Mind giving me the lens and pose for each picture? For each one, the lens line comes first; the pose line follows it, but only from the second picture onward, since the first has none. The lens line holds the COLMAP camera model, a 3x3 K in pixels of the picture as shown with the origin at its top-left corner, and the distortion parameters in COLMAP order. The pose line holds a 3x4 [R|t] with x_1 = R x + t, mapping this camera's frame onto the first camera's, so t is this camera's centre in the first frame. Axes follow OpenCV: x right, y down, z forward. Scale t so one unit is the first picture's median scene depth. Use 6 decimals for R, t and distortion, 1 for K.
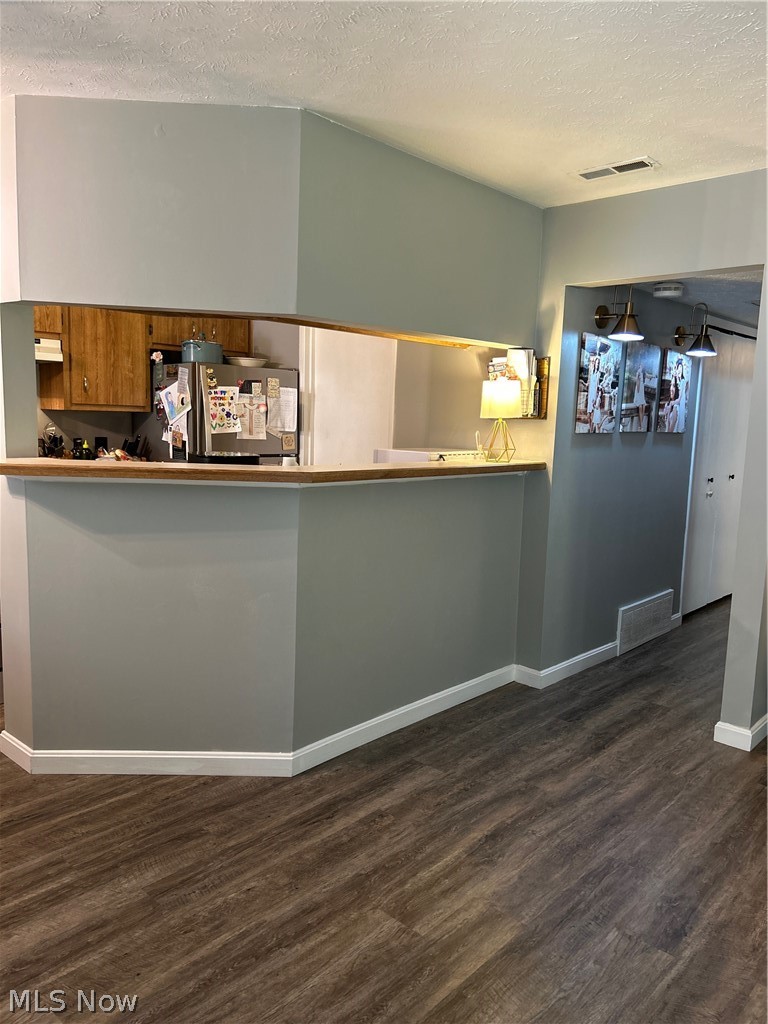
lens RADIAL K [[776.4, 0, 384.0], [0, 776.4, 512.0], [0, 0, 1]] dist [0.001931, -0.008224]
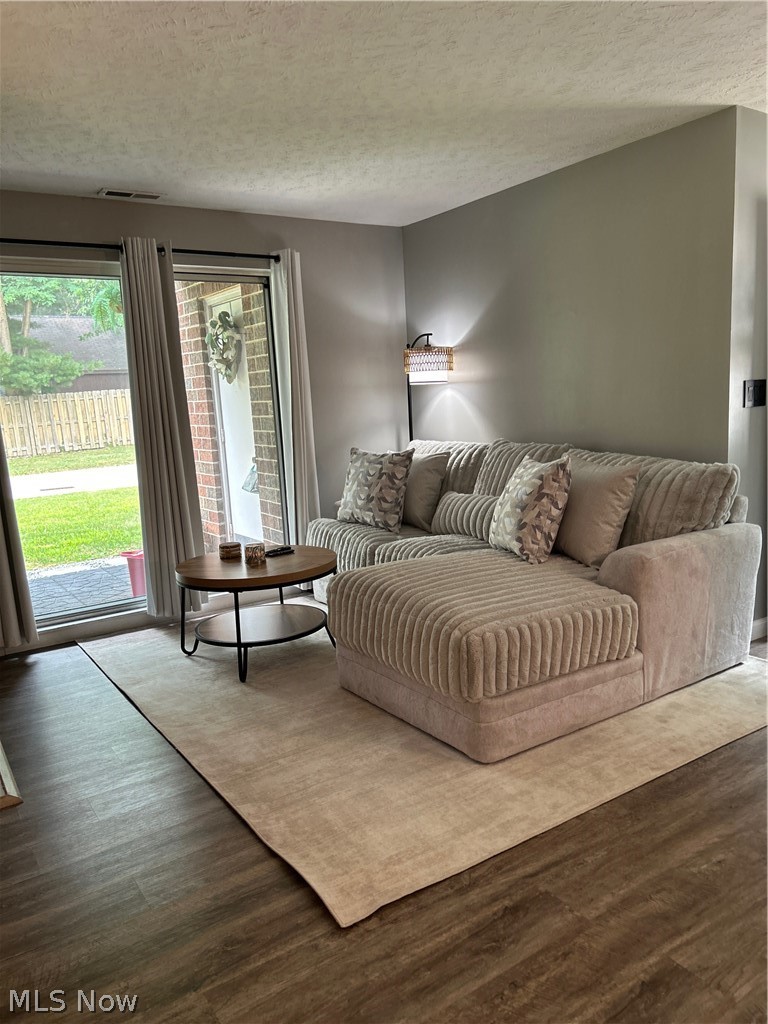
lens RADIAL K [[776.4, 0, 384.0], [0, 776.4, 512.0], [0, 0, 1]] dist [0.001931, -0.008224]
pose [[-0.968593, -0.046024, 0.244354, 0.473364], [0.032352, 0.951040, 0.307370, -0.175196], [-0.246537, 0.305622, -0.919682, 1.652063]]
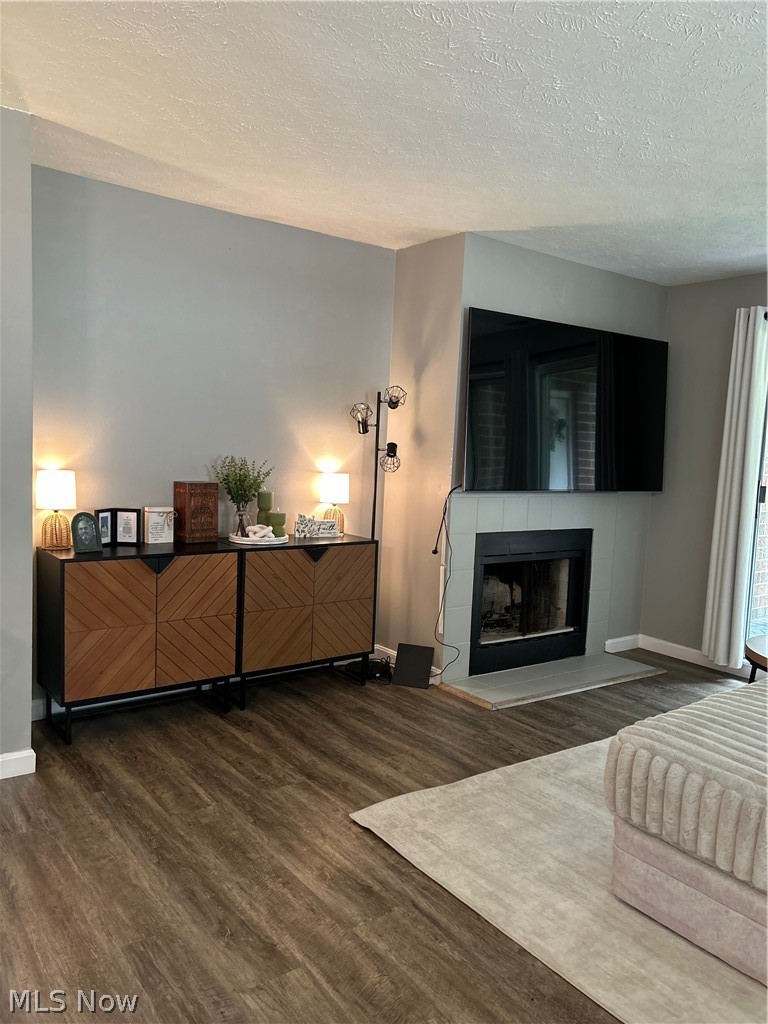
lens RADIAL K [[776.4, 0, 384.0], [0, 776.4, 512.0], [0, 0, 1]] dist [0.001931, -0.008224]
pose [[0.208347, -0.131165, 0.969220, -0.434601], [0.105348, 0.988211, 0.111089, -0.071110], [-0.972365, 0.078960, 0.219709, 0.616291]]
